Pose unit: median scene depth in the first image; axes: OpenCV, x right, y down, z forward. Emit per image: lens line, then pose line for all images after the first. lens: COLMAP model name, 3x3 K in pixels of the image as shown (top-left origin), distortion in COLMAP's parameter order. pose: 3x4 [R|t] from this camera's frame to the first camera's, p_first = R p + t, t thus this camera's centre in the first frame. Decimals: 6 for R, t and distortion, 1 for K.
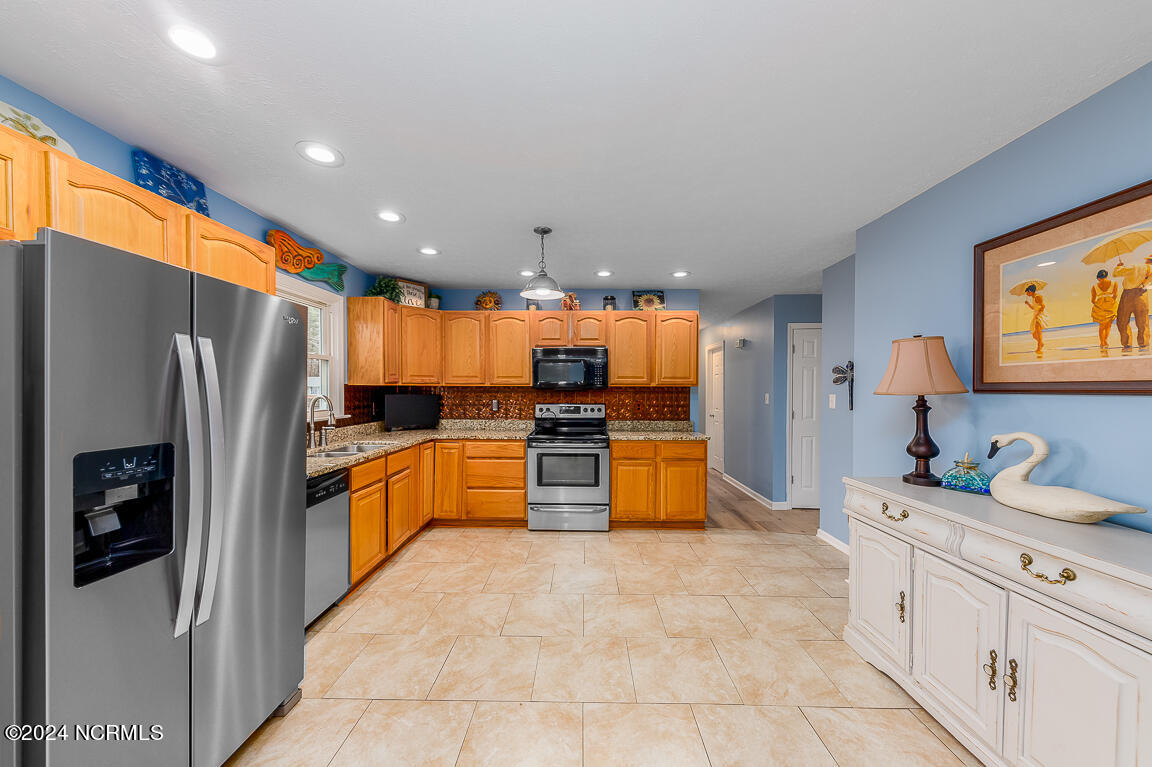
lens RADIAL K [[412.5, 0, 570.6], [0, 412.5, 392.2], [0, 0, 1]] dist [0.001618, -0.000741]
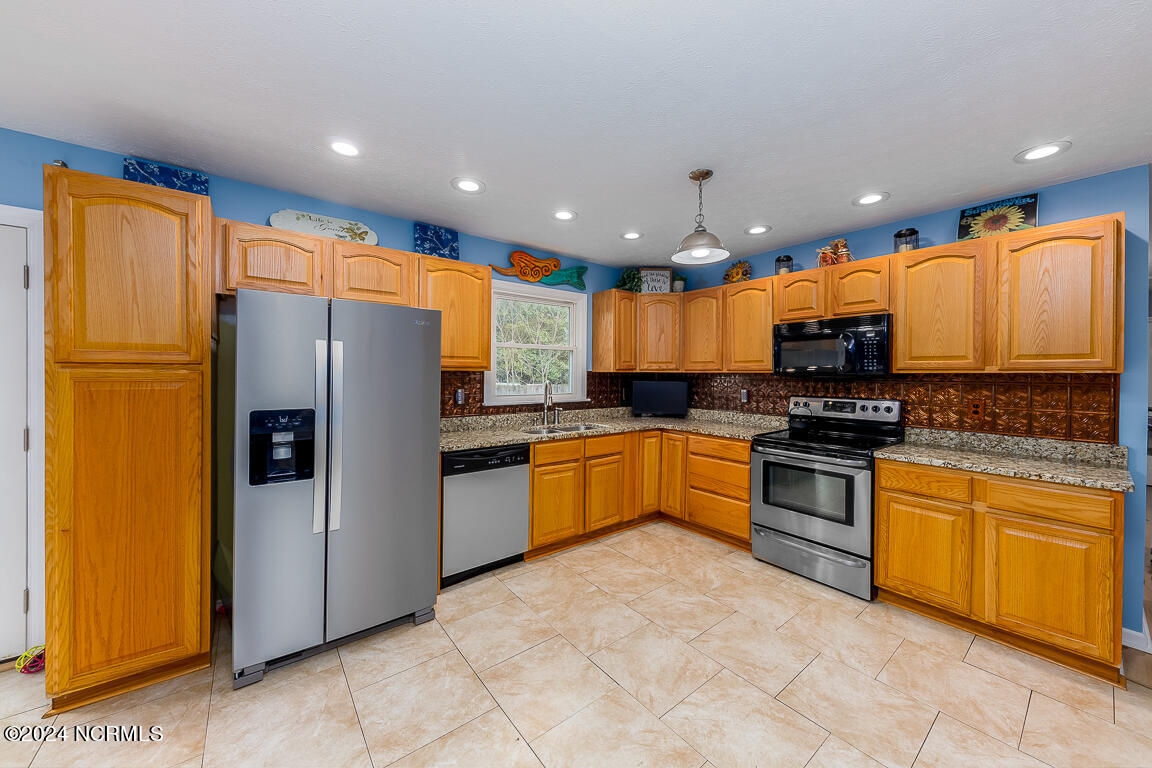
lens RADIAL K [[412.5, 0, 575.9], [0, 412.5, 373.3], [0, 0, 1]] dist [0.001618, -0.000741]
pose [[0.644809, -0.000149, -0.764344, 0.279687], [-0.010441, 0.999905, -0.009003, -0.003079], [0.764273, 0.013786, 0.644746, 0.235403]]
